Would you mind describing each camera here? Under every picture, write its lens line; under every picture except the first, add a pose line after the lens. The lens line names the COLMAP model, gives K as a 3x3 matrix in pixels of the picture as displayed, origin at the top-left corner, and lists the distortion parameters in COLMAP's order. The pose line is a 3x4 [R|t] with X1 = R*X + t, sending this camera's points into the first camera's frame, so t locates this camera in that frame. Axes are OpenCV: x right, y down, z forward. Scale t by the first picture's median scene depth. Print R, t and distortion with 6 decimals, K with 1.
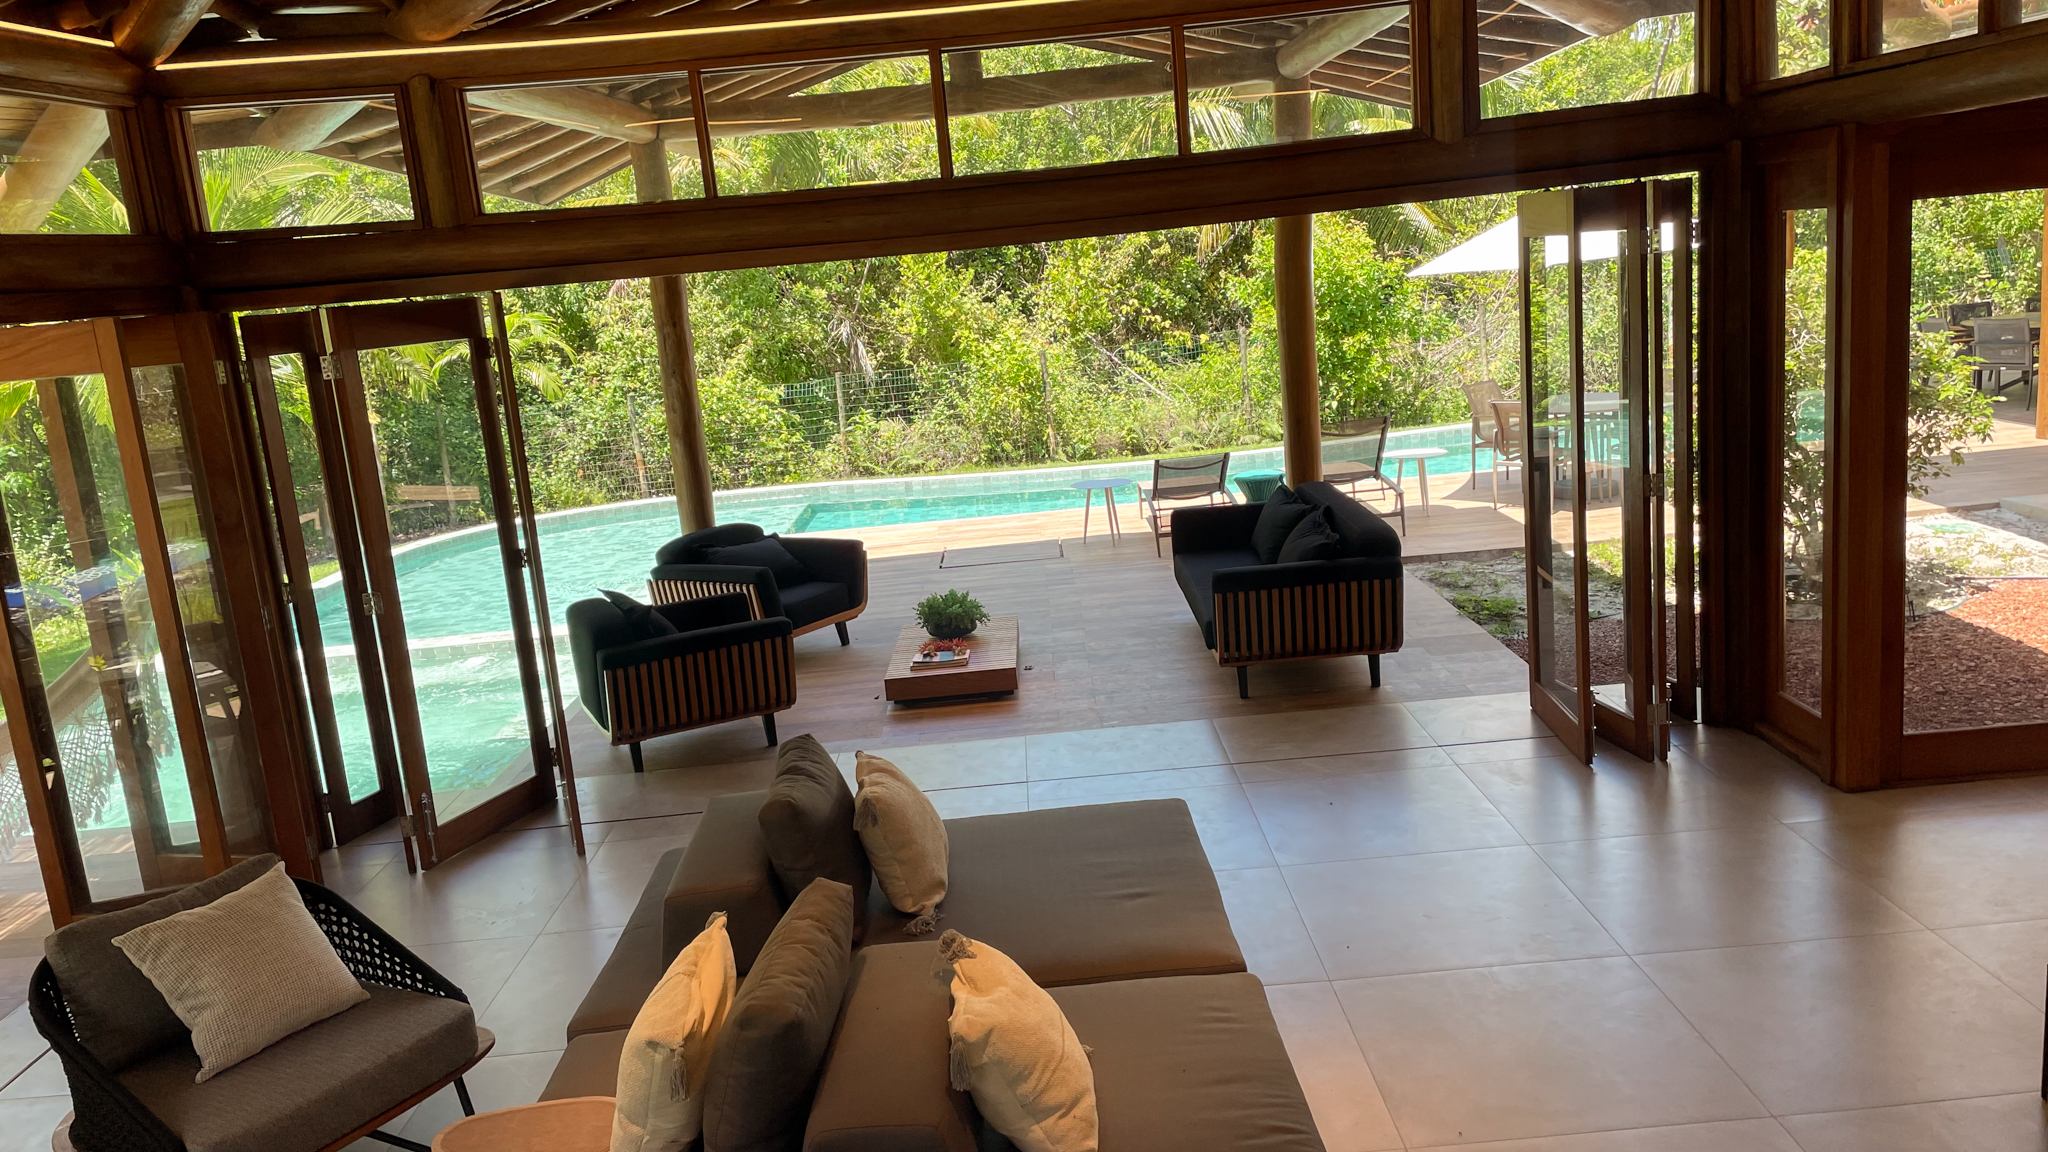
lens RADIAL K [[1563.9, 0, 1019.4], [0, 1563.9, 578.8], [0, 0, 1]] dist [0.066789, -0.075929]
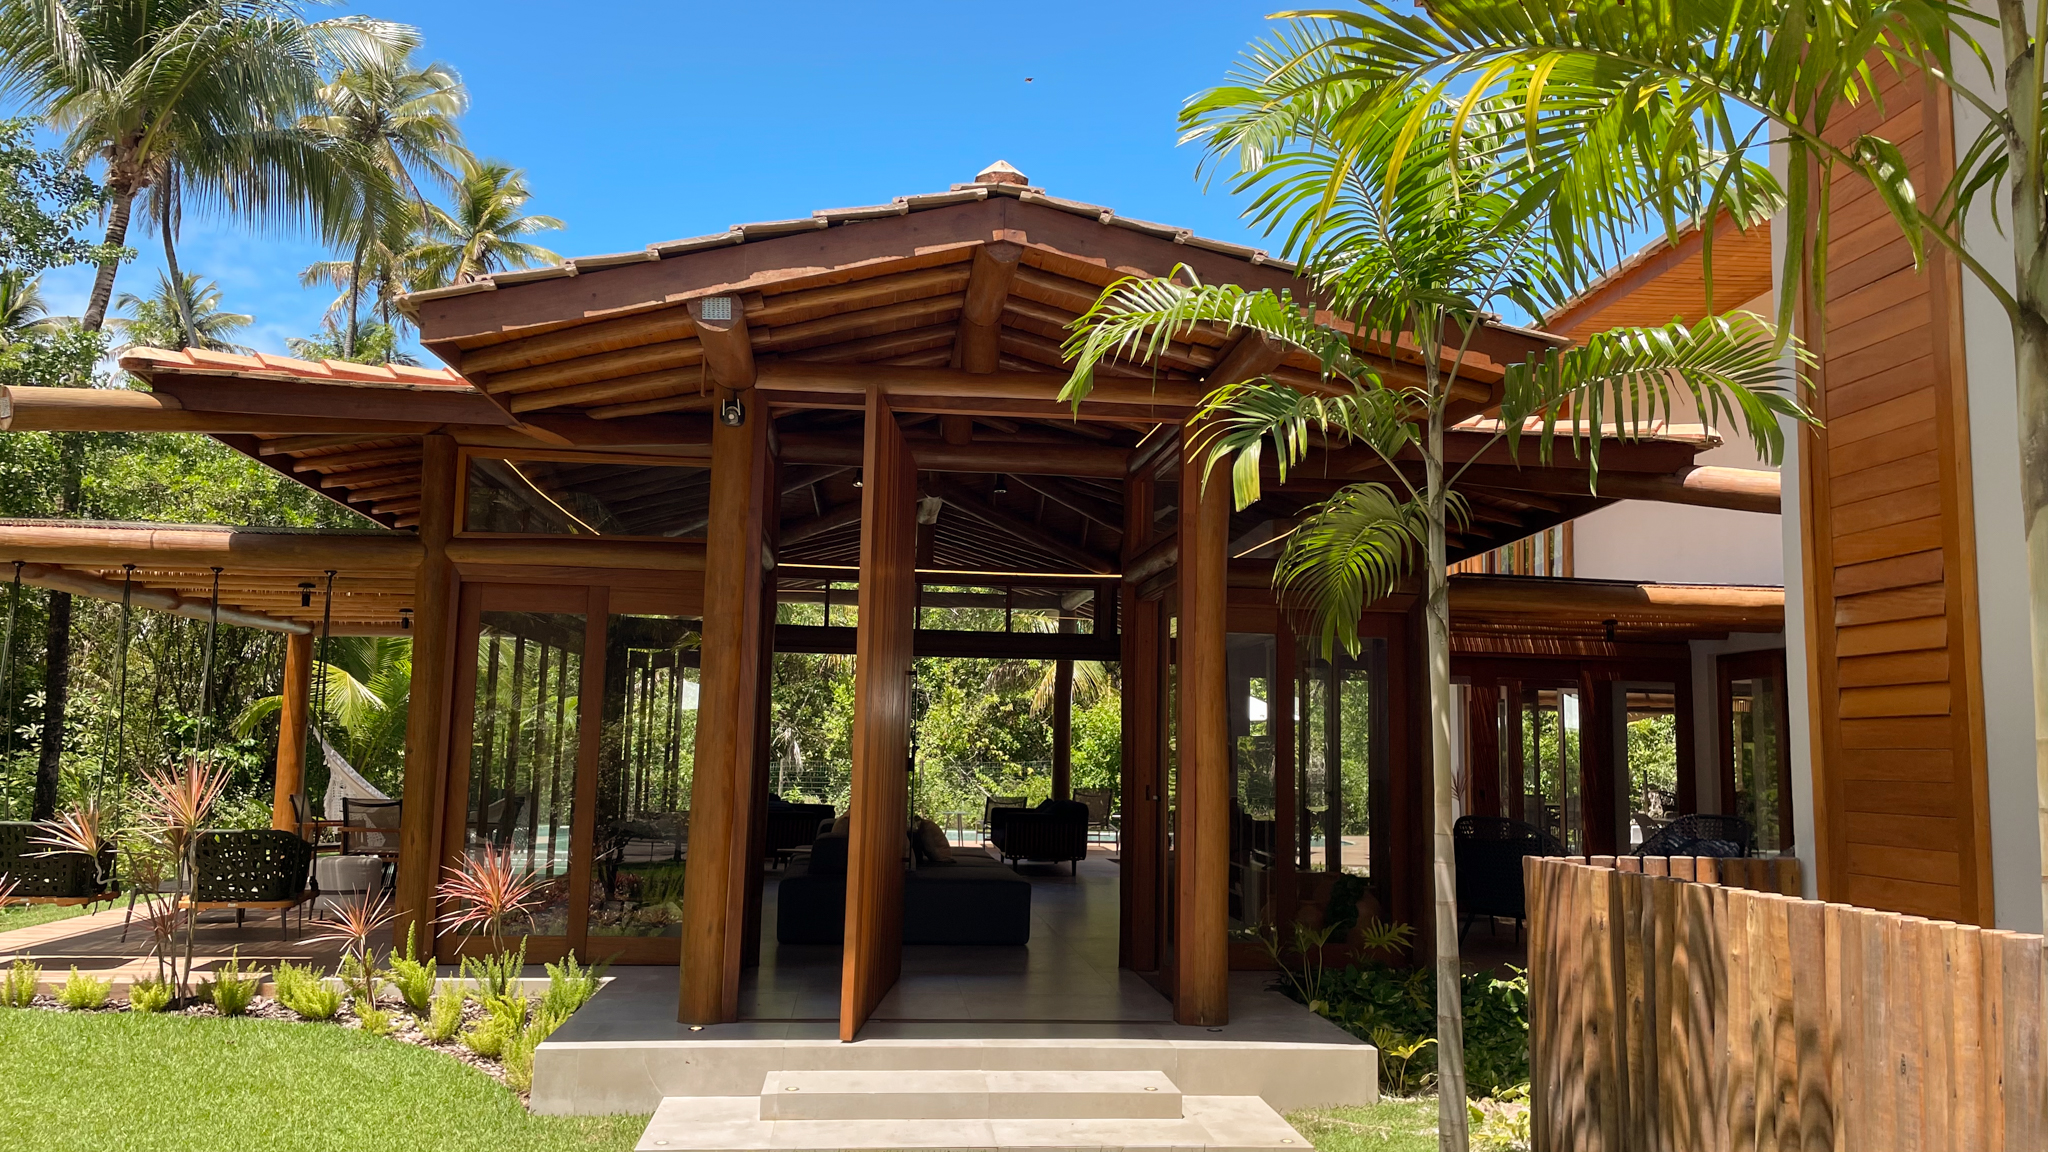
lens RADIAL K [[1563.9, 0, 1024.8], [0, 1563.9, 573.6], [0, 0, 1]] dist [0.066789, -0.075929]
pose [[0.988875, 0.126954, 0.077521, -0.024174], [-0.096678, 0.944592, -0.313686, 0.134490], [-0.113049, 0.302702, 0.946357, -0.444971]]
